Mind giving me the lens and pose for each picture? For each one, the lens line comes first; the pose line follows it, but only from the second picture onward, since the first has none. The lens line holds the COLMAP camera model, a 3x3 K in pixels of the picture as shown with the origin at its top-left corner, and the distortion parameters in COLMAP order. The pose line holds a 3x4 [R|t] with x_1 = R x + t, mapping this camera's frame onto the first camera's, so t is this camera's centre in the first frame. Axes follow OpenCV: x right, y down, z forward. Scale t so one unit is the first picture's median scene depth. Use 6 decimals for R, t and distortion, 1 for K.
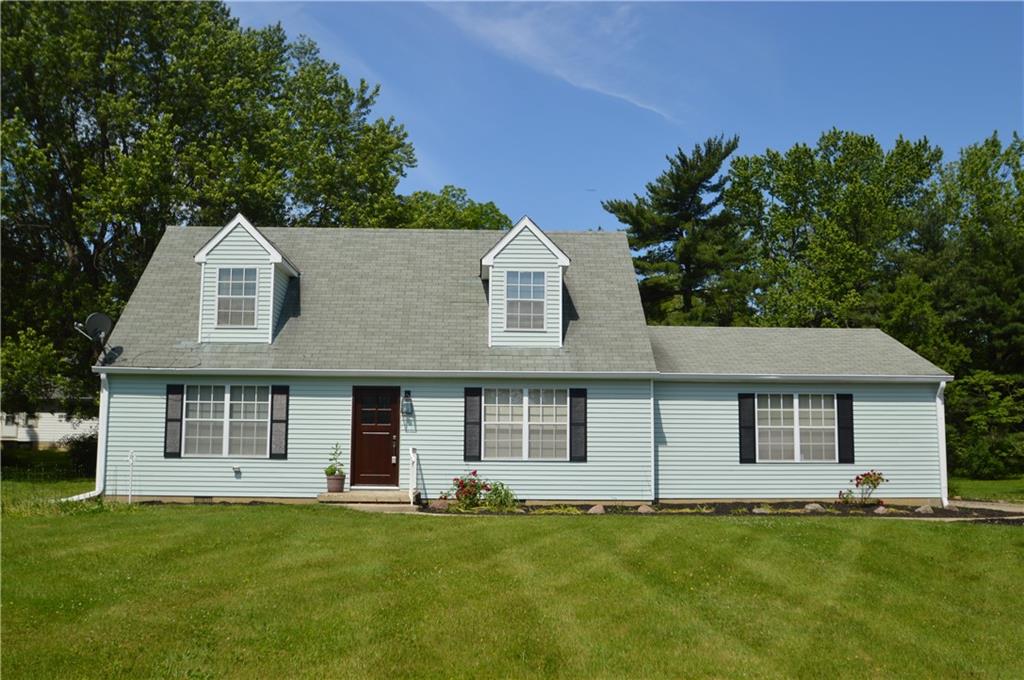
lens RADIAL K [[907.7, 0, 509.8], [0, 907.7, 345.1], [0, 0, 1]] dist [-0.068137, 0.026661]
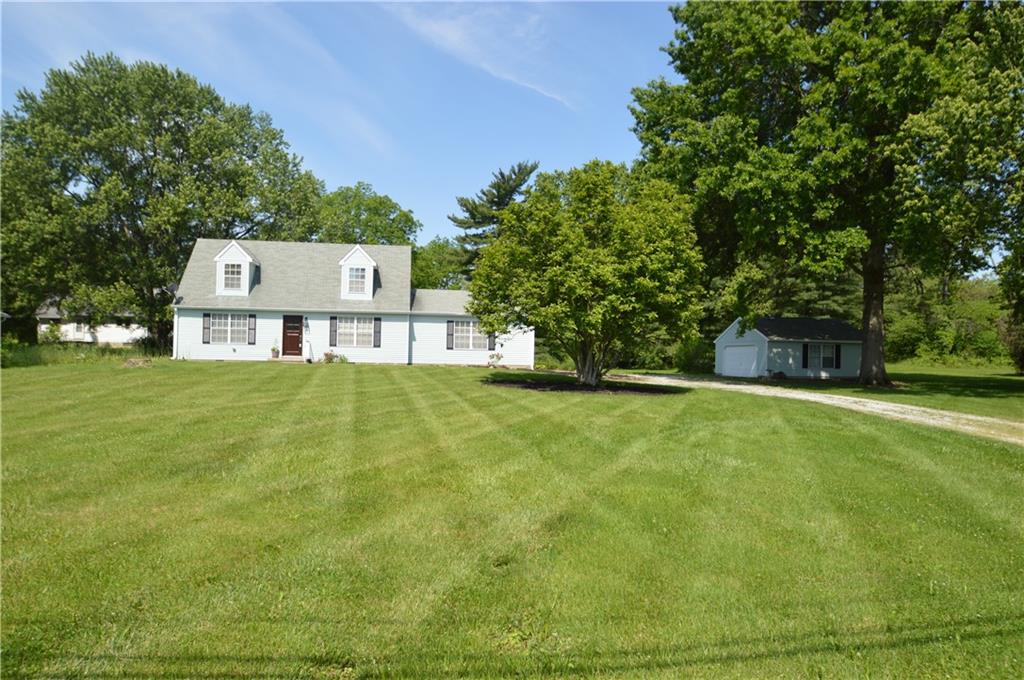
lens RADIAL K [[703.3, 0, 507.5], [0, 703.3, 342.8], [0, 0, 1]] dist [-0.051735, 0.002802]
pose [[0.994228, 0.013742, 0.106401, 0.217843], [-0.023612, 0.995473, 0.092068, -0.064562], [-0.104655, -0.094049, 0.990052, -0.889569]]
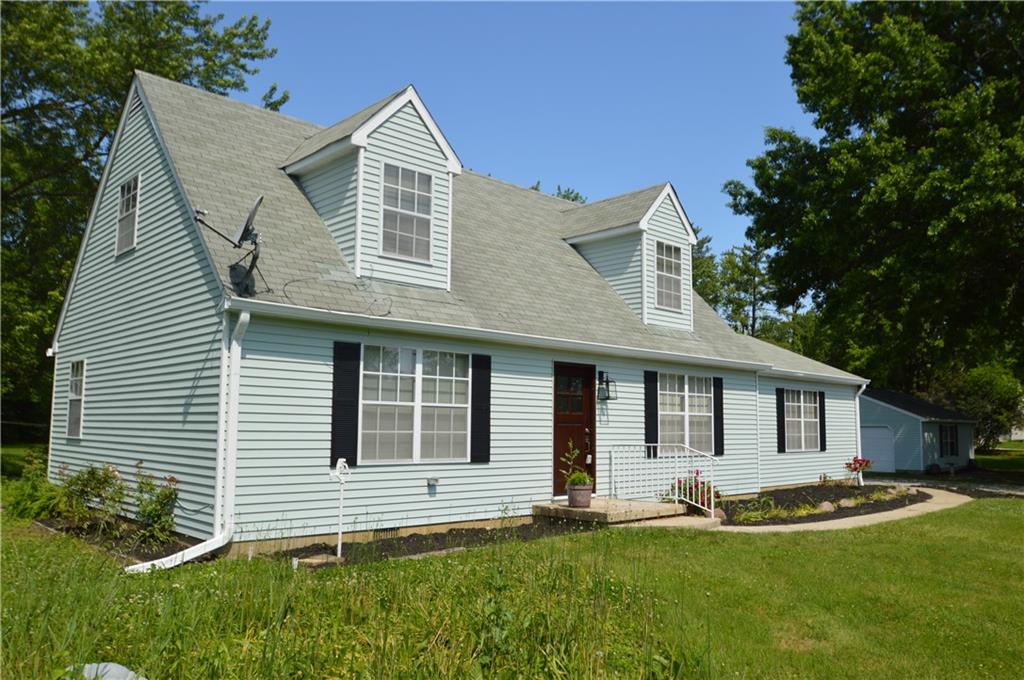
lens RADIAL K [[782.7, 0, 509.3], [0, 782.7, 348.3], [0, 0, 1]] dist [-0.065167, 0.007665]
pose [[0.746633, 0.068258, 0.661726, -0.607973], [-0.078137, 0.996835, -0.014662, 0.045346], [-0.660632, -0.040758, 0.749603, 0.527984]]
